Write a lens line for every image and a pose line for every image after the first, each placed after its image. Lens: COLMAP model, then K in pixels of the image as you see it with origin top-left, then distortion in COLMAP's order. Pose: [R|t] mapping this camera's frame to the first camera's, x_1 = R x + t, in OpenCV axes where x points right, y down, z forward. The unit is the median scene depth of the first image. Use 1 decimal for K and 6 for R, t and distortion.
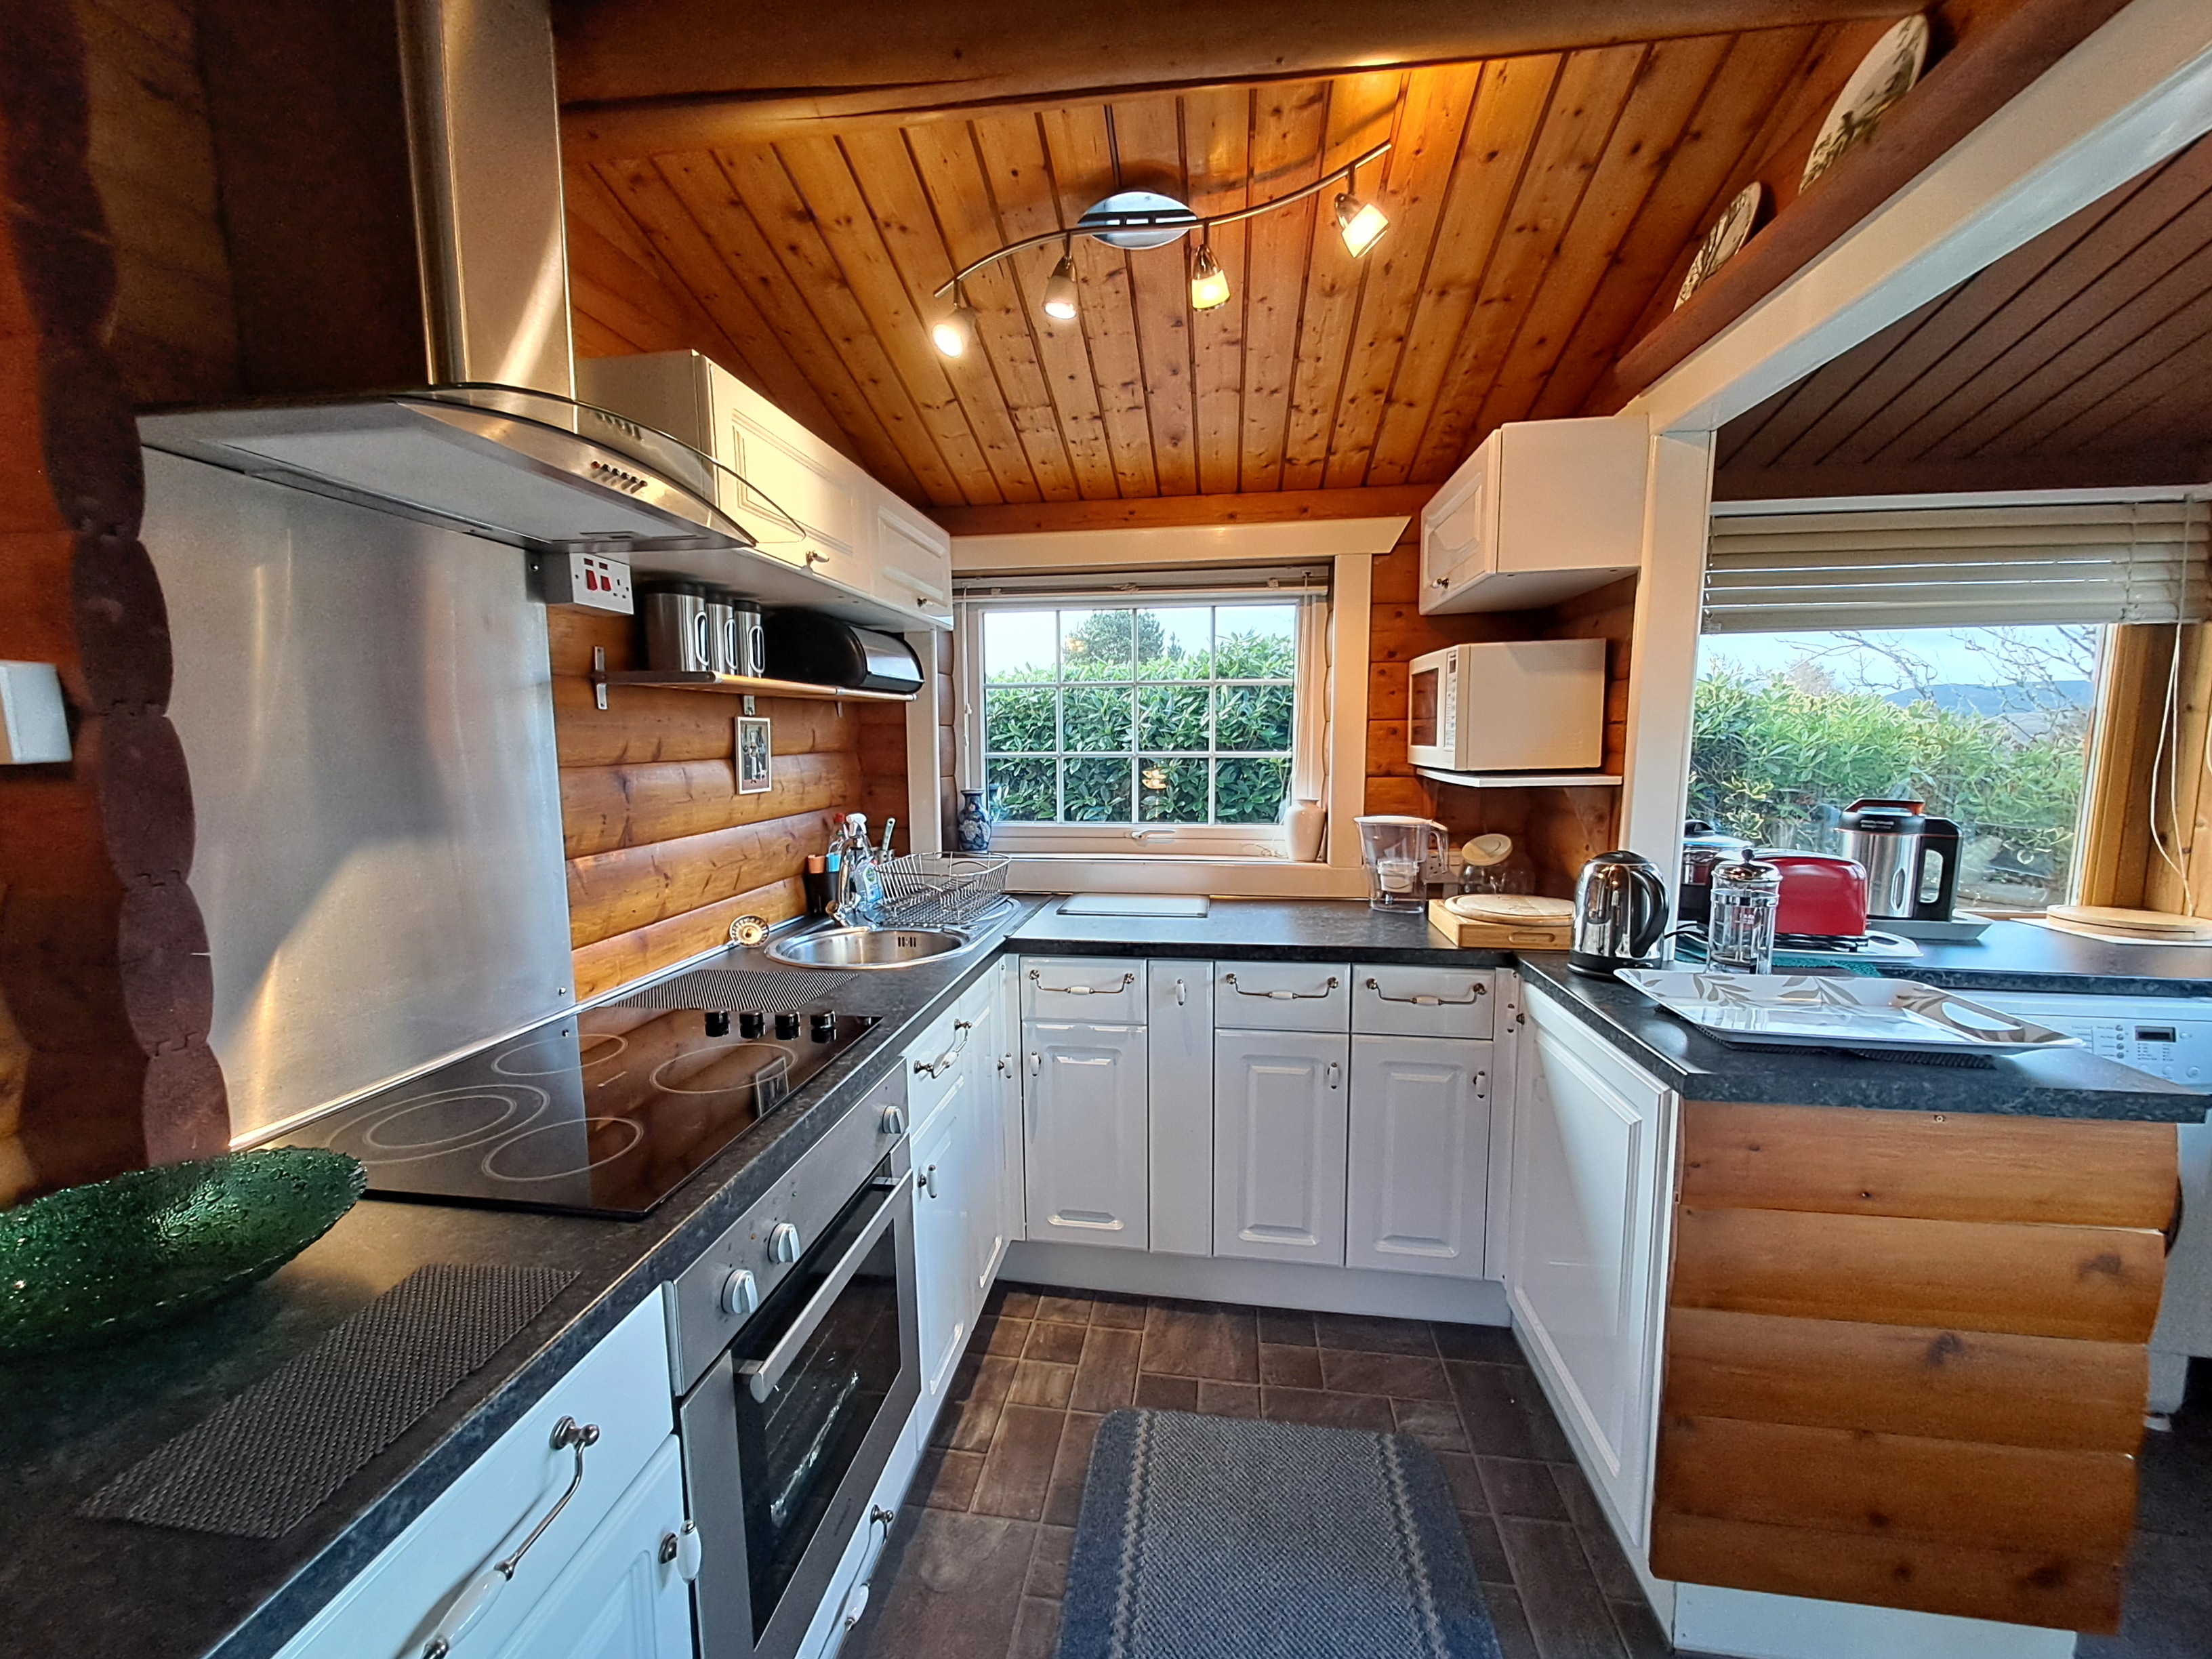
lens RADIAL K [[878.2, 0, 1101.5], [0, 878.2, 839.5], [0, 0, 1]] dist [0.003077, 0.001196]
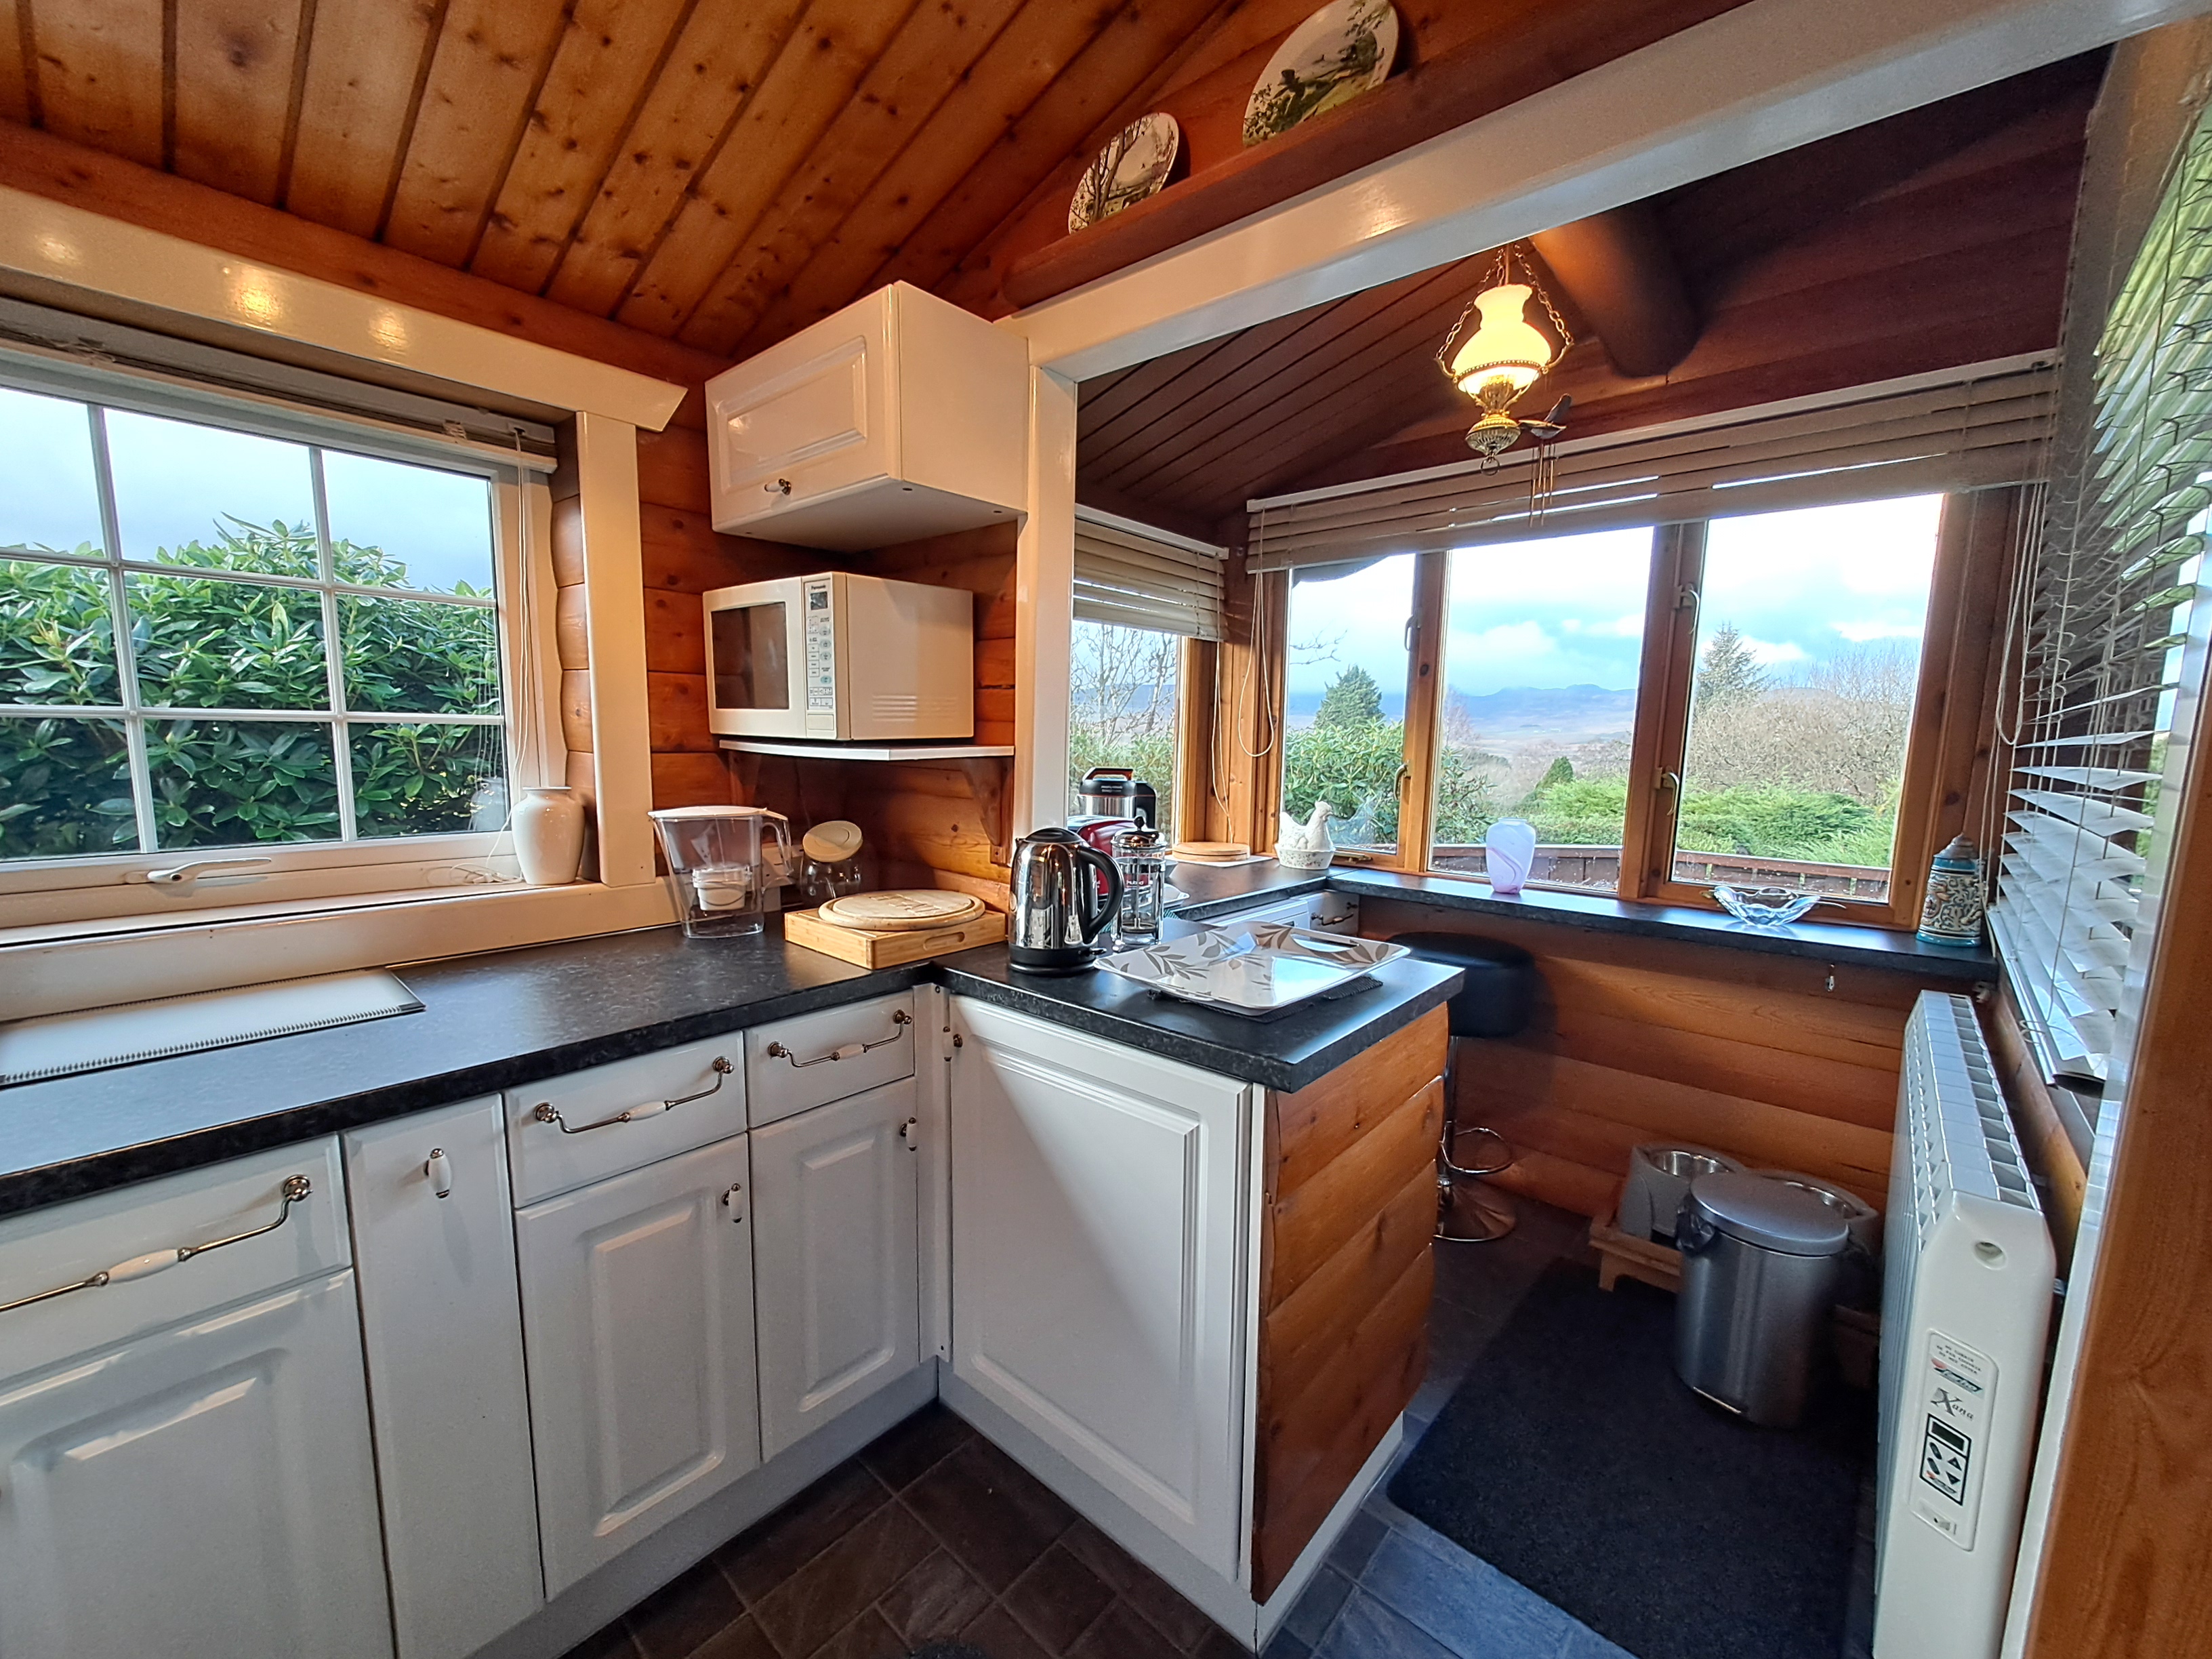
lens RADIAL K [[878.2, 0, 1103.2], [0, 878.2, 839.0], [0, 0, 1]] dist [0.003077, 0.001196]
pose [[0.554411, -0.089599, 0.827406, -0.097234], [0.076102, 0.995481, 0.056807, -0.018590], [-0.828756, 0.031473, 0.558724, 0.368357]]
